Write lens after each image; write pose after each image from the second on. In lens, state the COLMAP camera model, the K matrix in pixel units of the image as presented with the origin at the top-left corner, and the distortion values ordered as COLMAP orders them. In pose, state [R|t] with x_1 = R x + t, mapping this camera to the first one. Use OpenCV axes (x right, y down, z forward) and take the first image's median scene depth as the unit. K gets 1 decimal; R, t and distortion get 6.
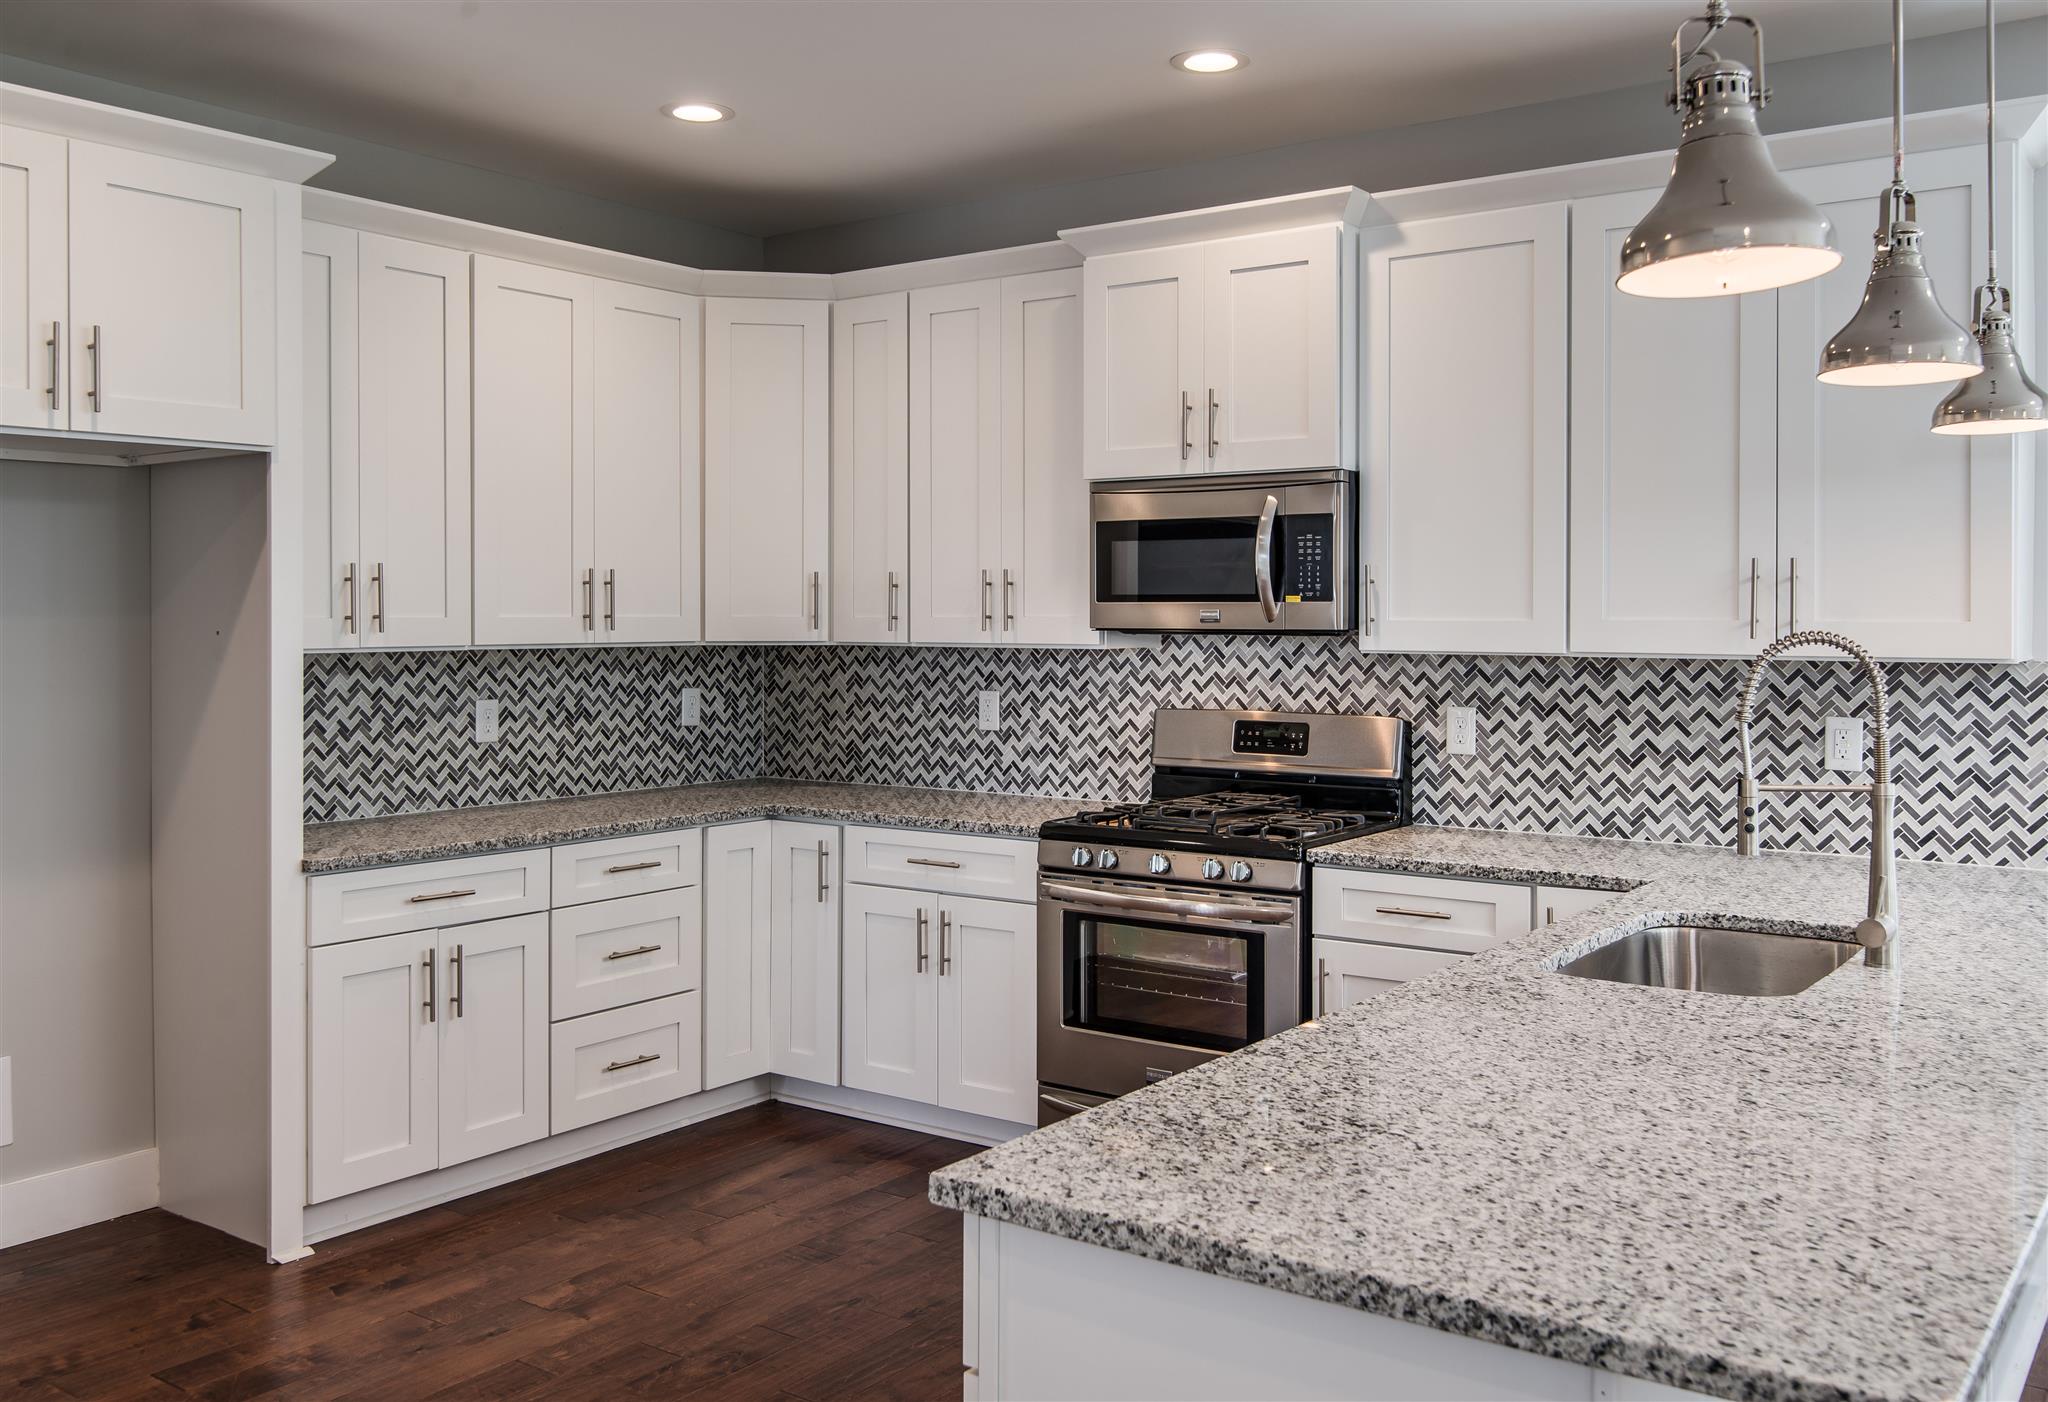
lens RADIAL K [[1788.6, 0, 992.4], [0, 1788.6, 618.8], [0, 0, 1]] dist [0.004335, -0.010378]
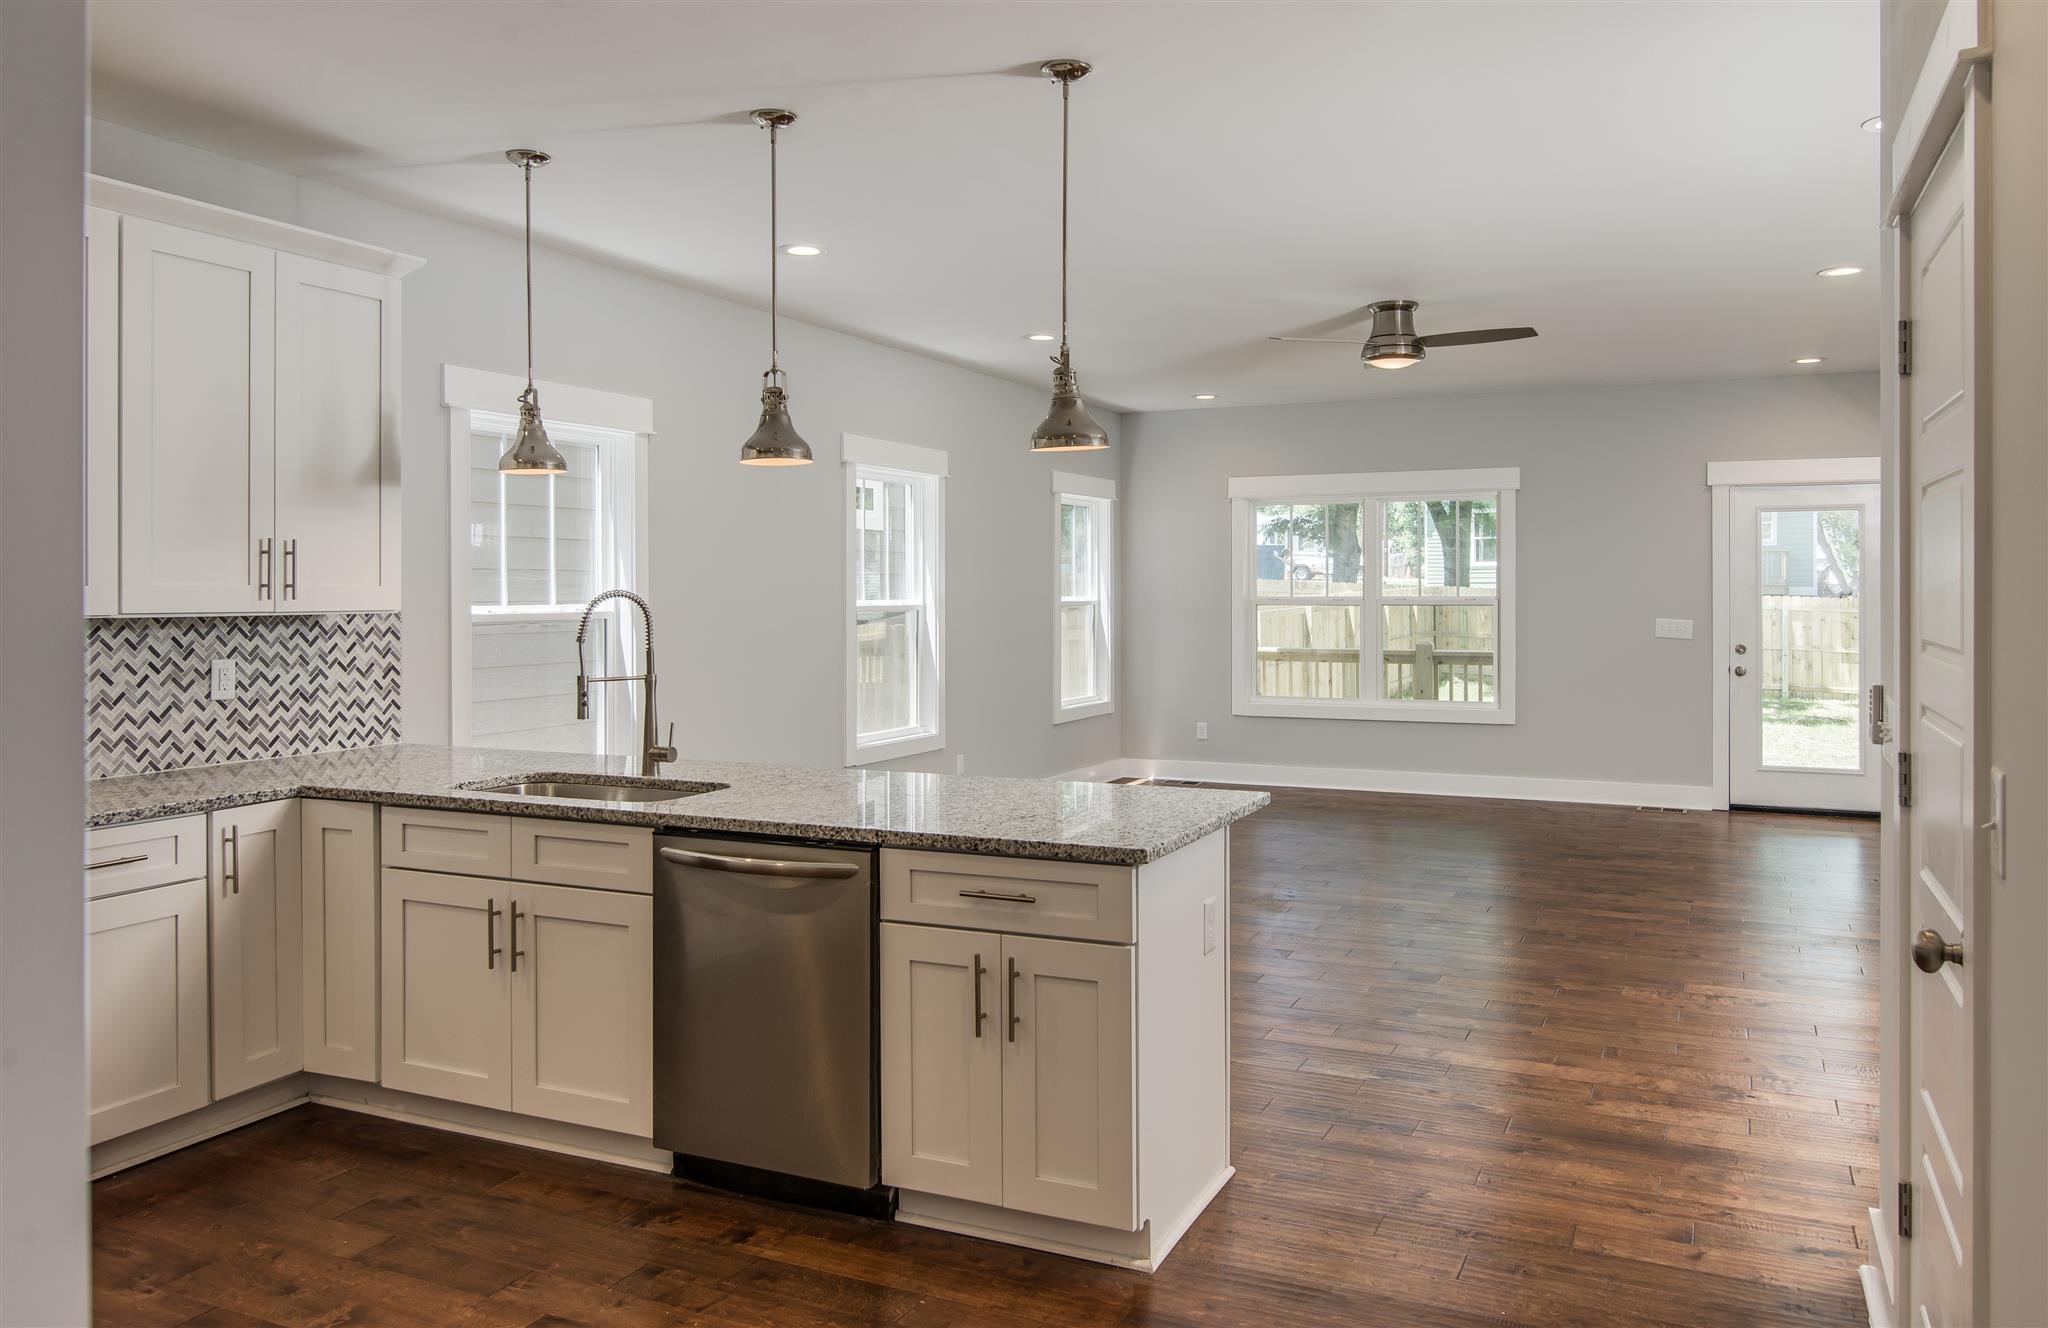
lens RADIAL K [[1471.4, 0, 1039.9], [0, 1471.4, 594.4], [0, 0, 1]] dist [0.005967, -0.003779]
pose [[-0.198412, -0.004998, 0.980106, -0.647380], [0.002333, 0.999982, 0.005572, 0.001991], [-0.980116, 0.003392, -0.198397, 0.565898]]
